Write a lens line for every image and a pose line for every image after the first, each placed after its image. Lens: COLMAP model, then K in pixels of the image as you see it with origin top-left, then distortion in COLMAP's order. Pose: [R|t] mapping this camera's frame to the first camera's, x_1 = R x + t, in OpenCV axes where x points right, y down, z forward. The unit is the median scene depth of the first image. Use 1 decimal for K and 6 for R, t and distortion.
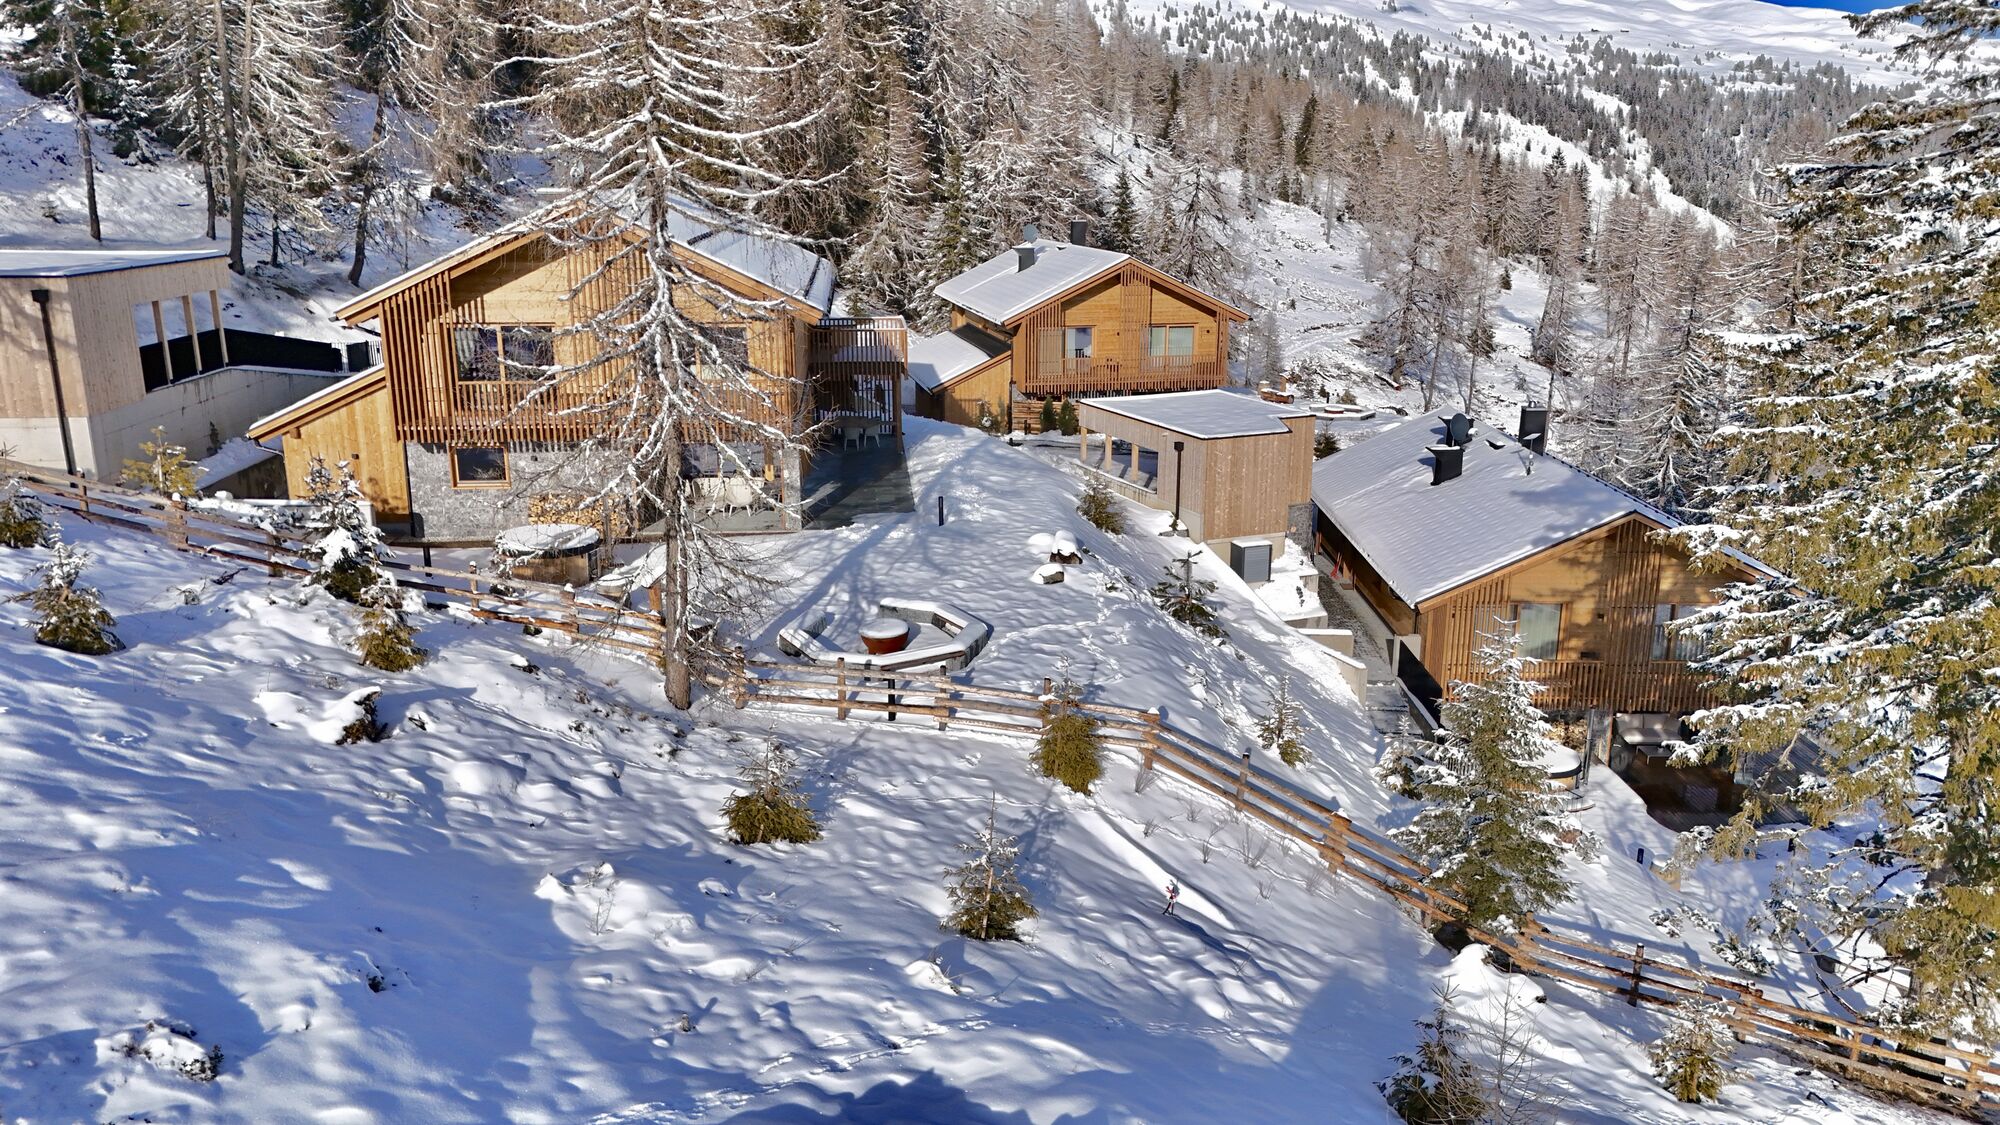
lens RADIAL K [[1473.8, 0, 1000.0], [0, 1473.8, 562.5], [0, 0, 1]] dist [0.101813, -0.075170]
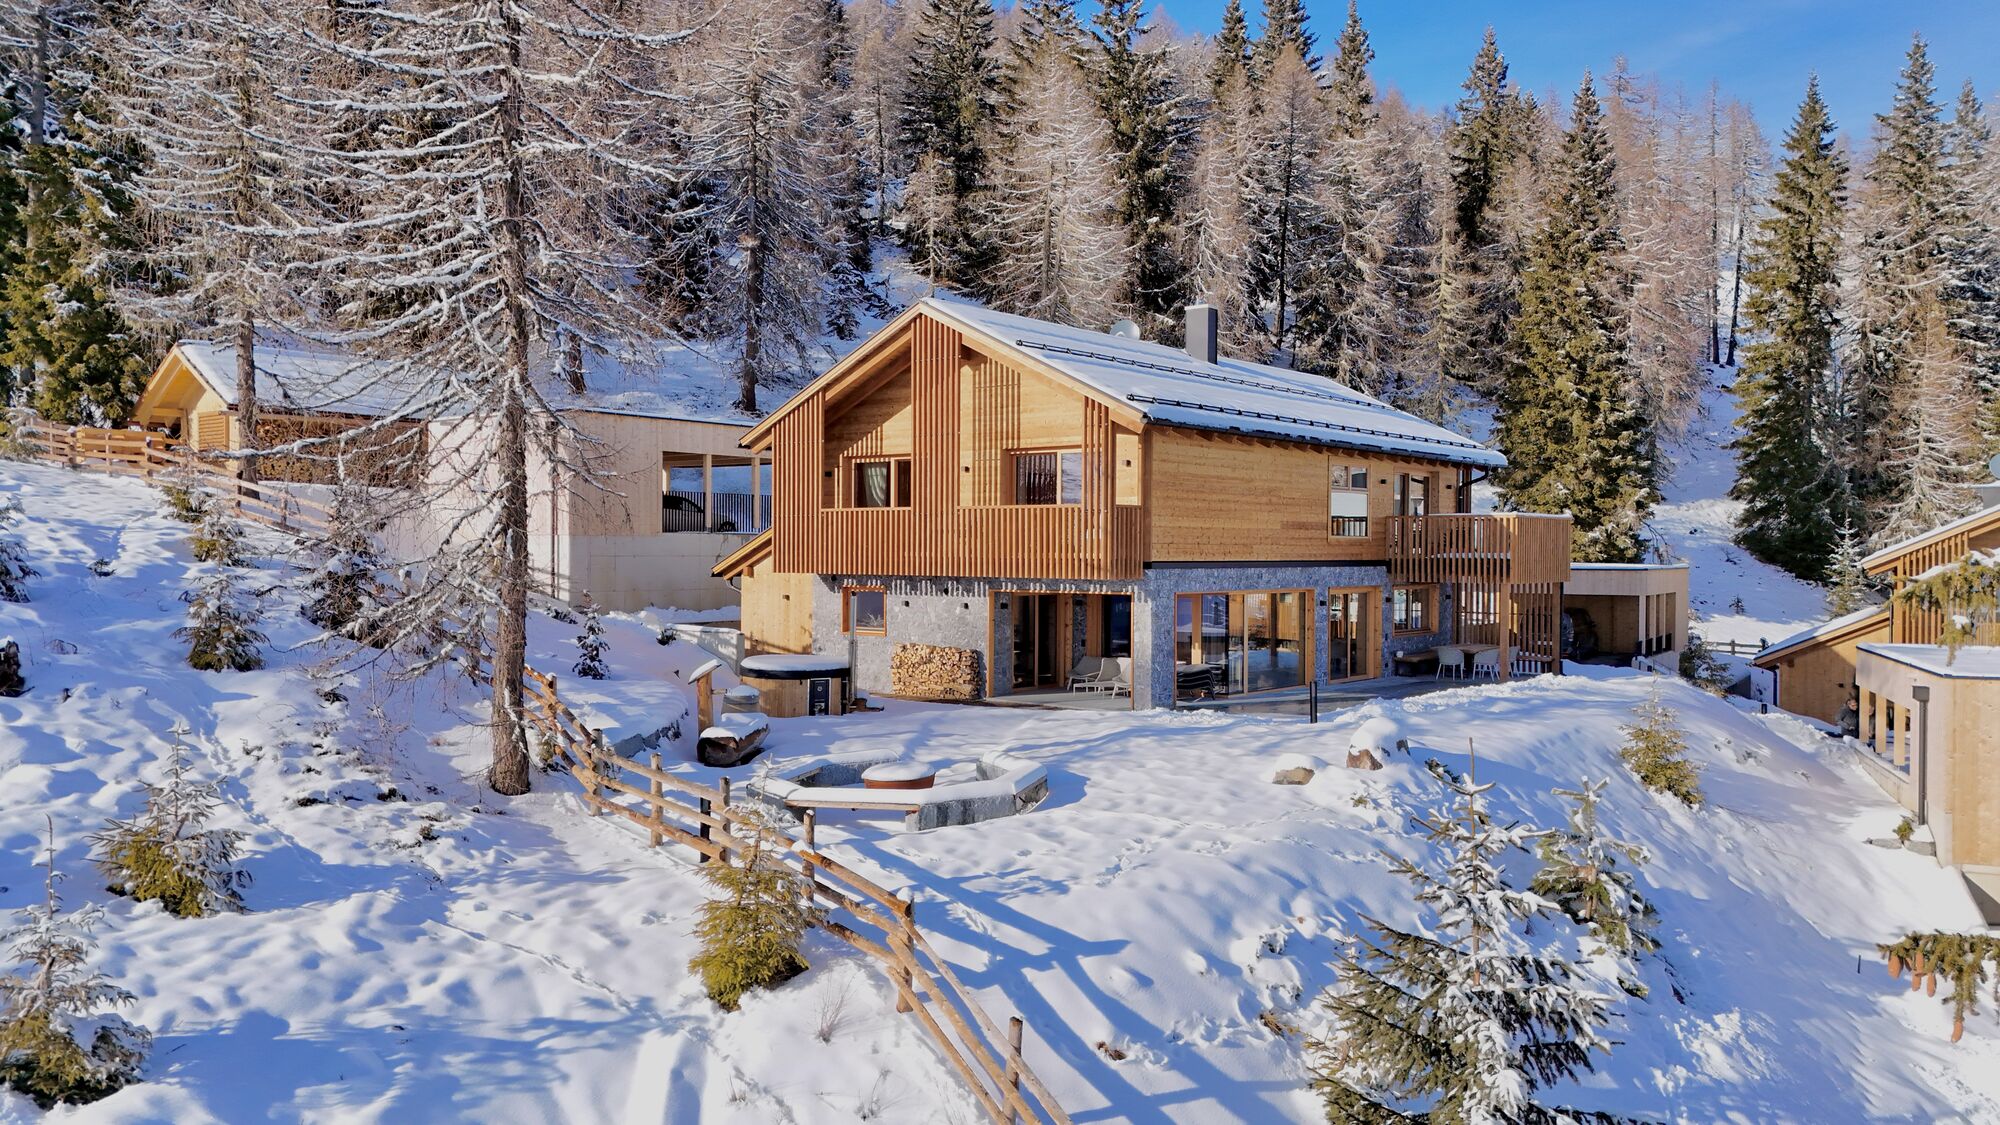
lens RADIAL K [[1472.0, 0, 1000.0], [0, 1472.0, 562.5], [0, 0, 1]] dist [0.079556, -0.079834]
pose [[0.708767, 0.009009, -0.705385, 0.349200], [-0.182494, 0.968222, -0.171003, 0.046993], [0.681429, 0.249930, 0.687888, 0.425916]]
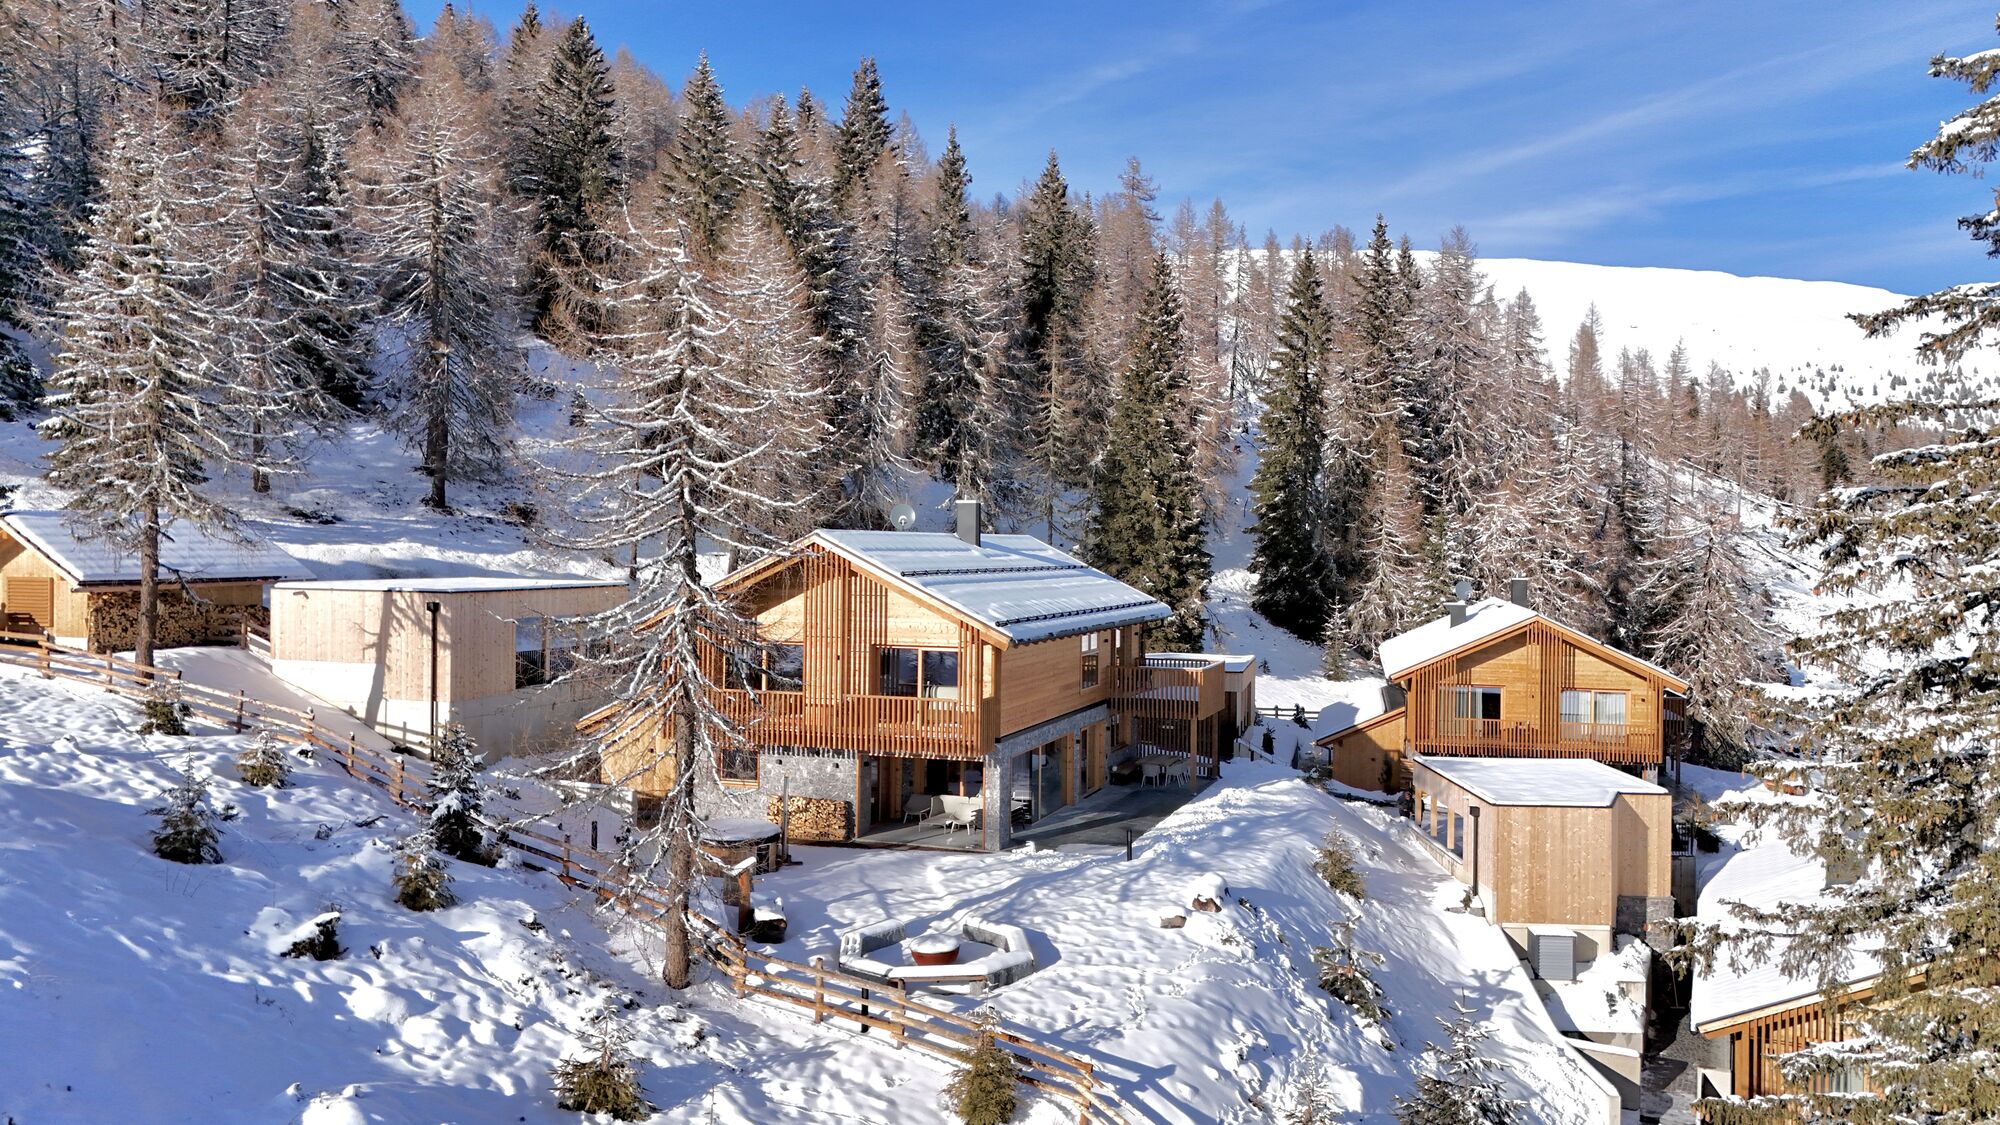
lens RADIAL K [[1472.0, 0, 1000.0], [0, 1472.0, 562.5], [0, 0, 1]] dist [0.079556, -0.079834]
pose [[0.903651, 0.014599, -0.428020, 0.305571], [-0.118015, 0.969213, -0.216098, 0.004580], [0.411688, 0.245790, 0.877553, 0.063693]]
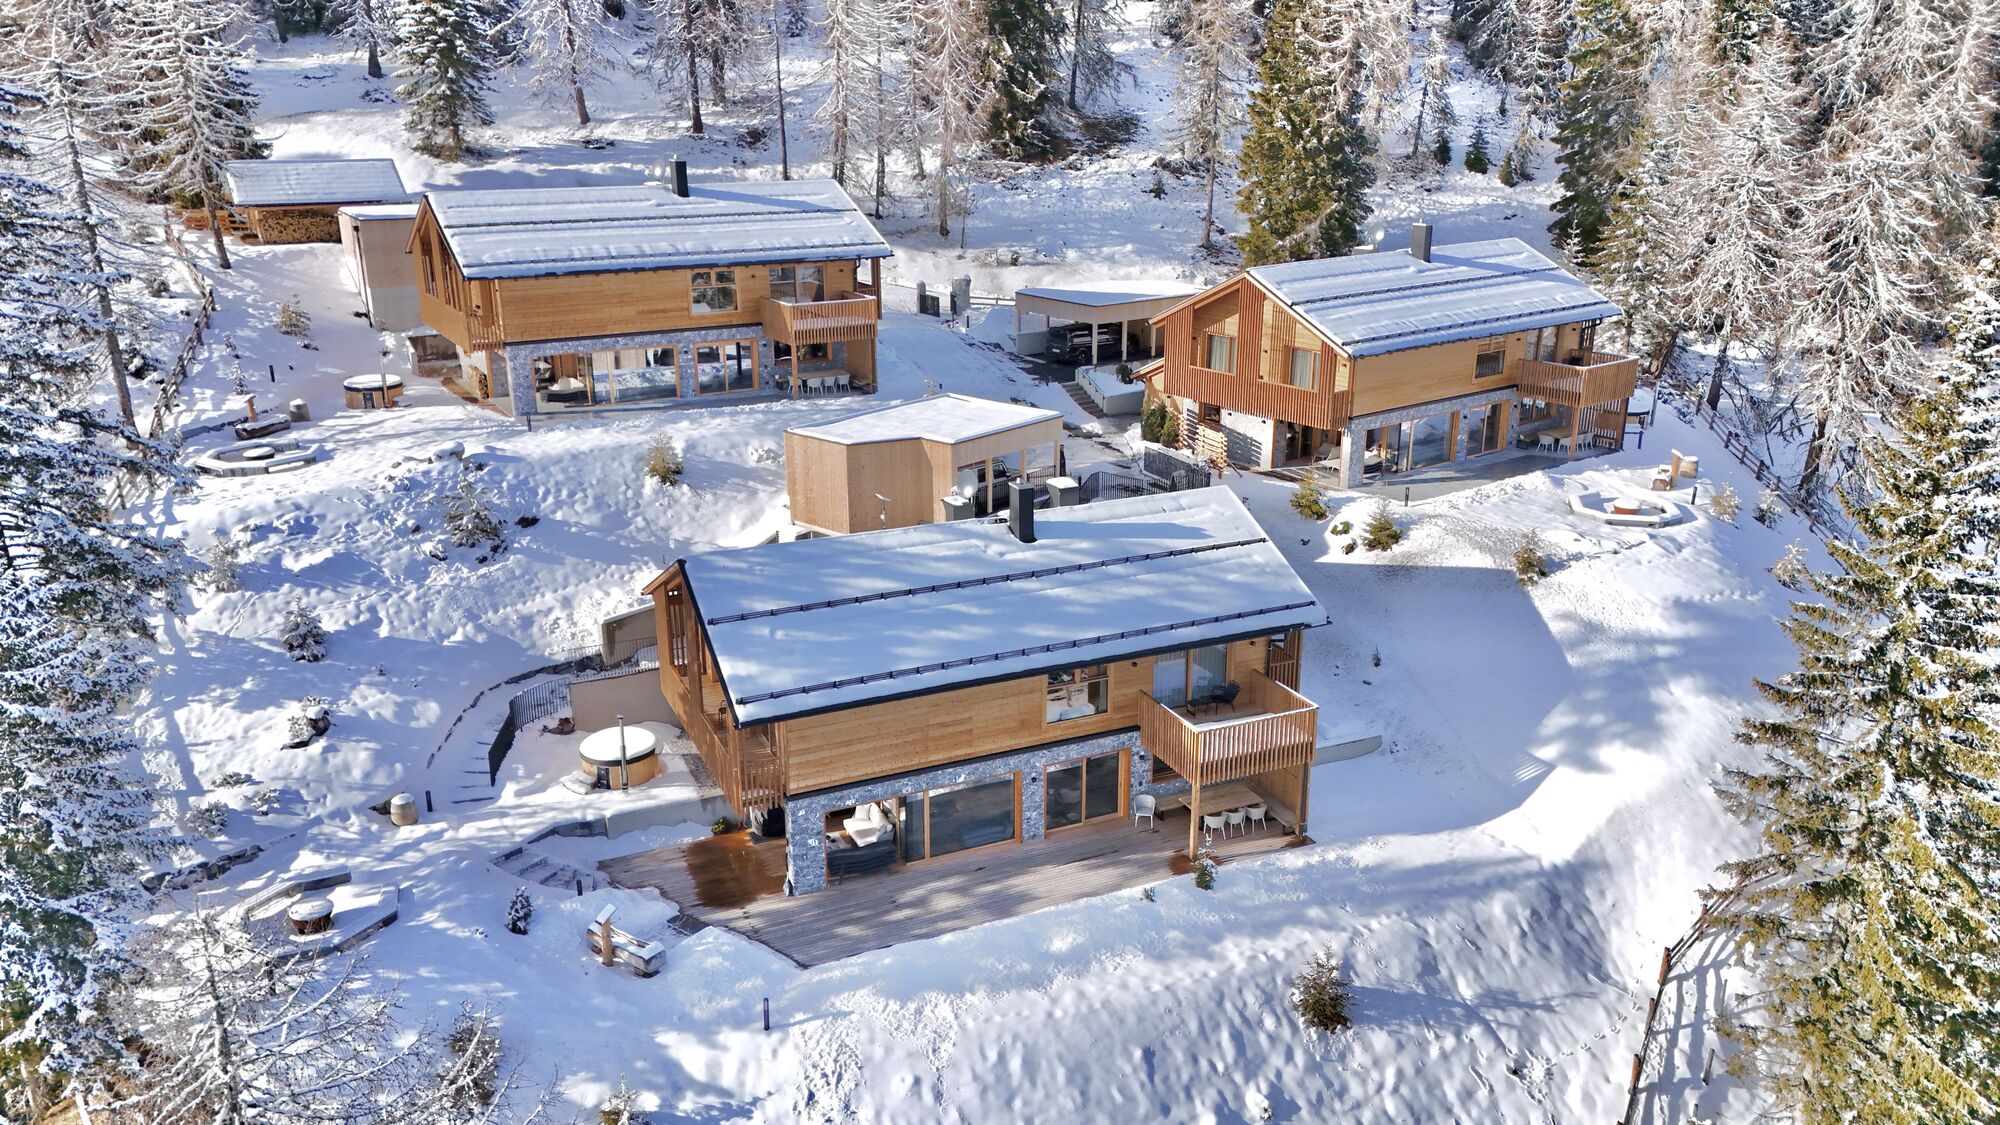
lens RADIAL K [[1472.0, 0, 1000.0], [0, 1472.0, 562.5], [0, 0, 1]] dist [0.079556, -0.079834]
pose [[0.420169, 0.277863, -0.863858, 1.503758], [-0.224879, 0.954155, 0.197529, -0.307313], [0.879140, 0.111268, 0.463392, 0.771379]]
